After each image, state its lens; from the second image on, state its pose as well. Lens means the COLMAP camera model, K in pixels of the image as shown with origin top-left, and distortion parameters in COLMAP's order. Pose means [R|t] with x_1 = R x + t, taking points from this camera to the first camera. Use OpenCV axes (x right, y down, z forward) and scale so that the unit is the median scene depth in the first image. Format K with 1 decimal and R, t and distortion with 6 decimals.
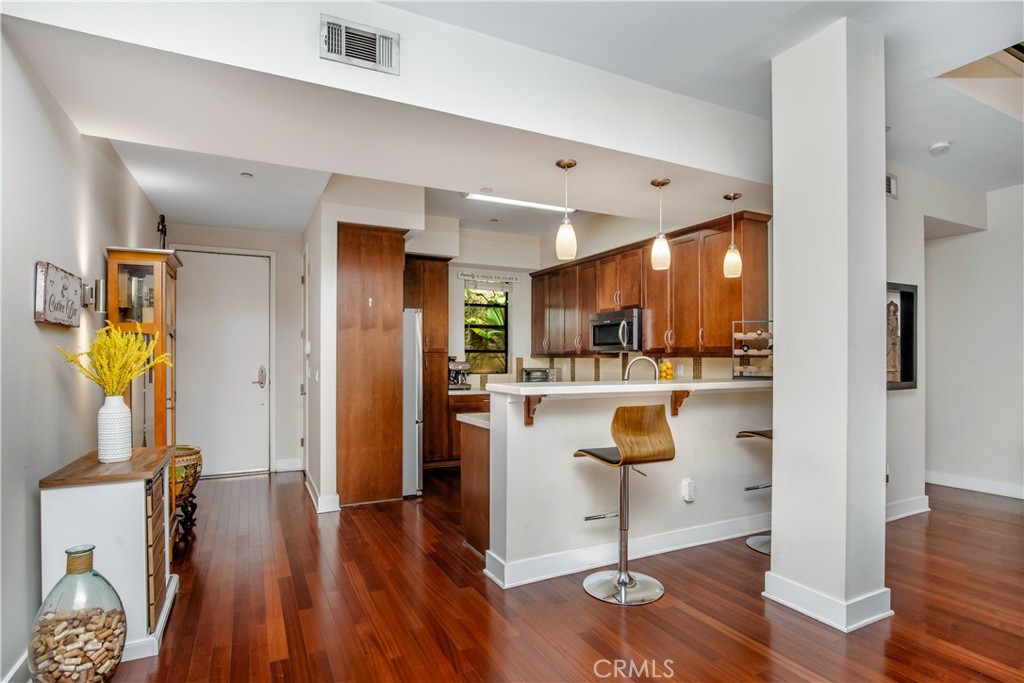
lens RADIAL K [[528.5, 0, 513.3], [0, 528.5, 358.8], [0, 0, 1]] dist [0.000033, -0.000004]
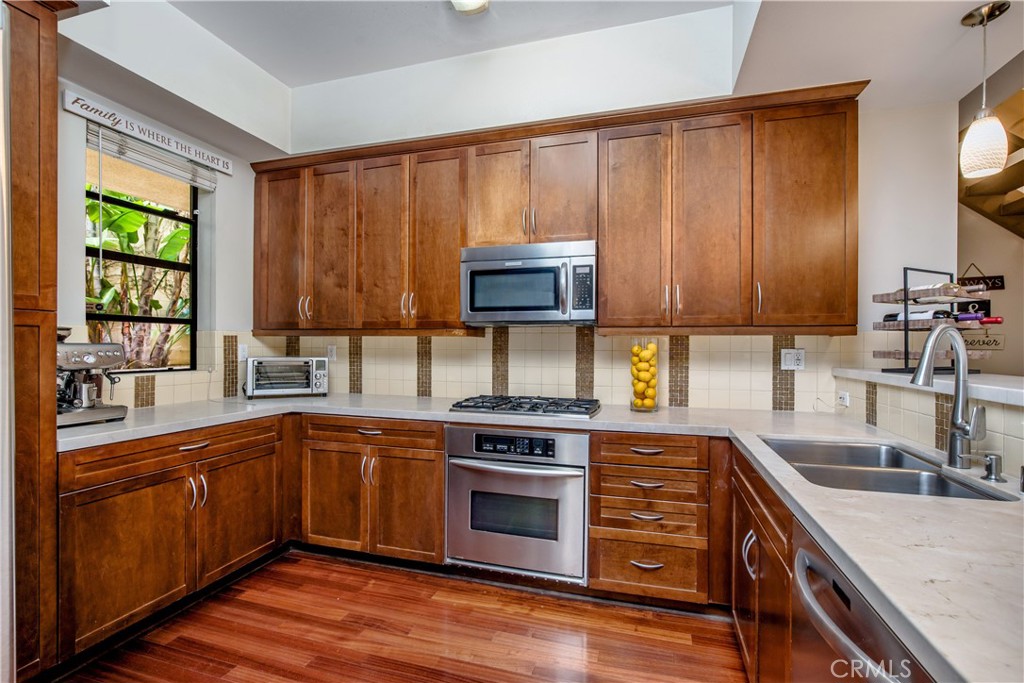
lens RADIAL K [[473.5, 0, 508.8], [0, 473.5, 343.8], [0, 0, 1]] dist [-0.011032, -0.000232]
pose [[0.690087, -0.003311, 0.723719, -0.126254], [-0.000114, 0.999989, 0.004684, 0.003724], [-0.723727, -0.003315, 0.690079, 0.560965]]
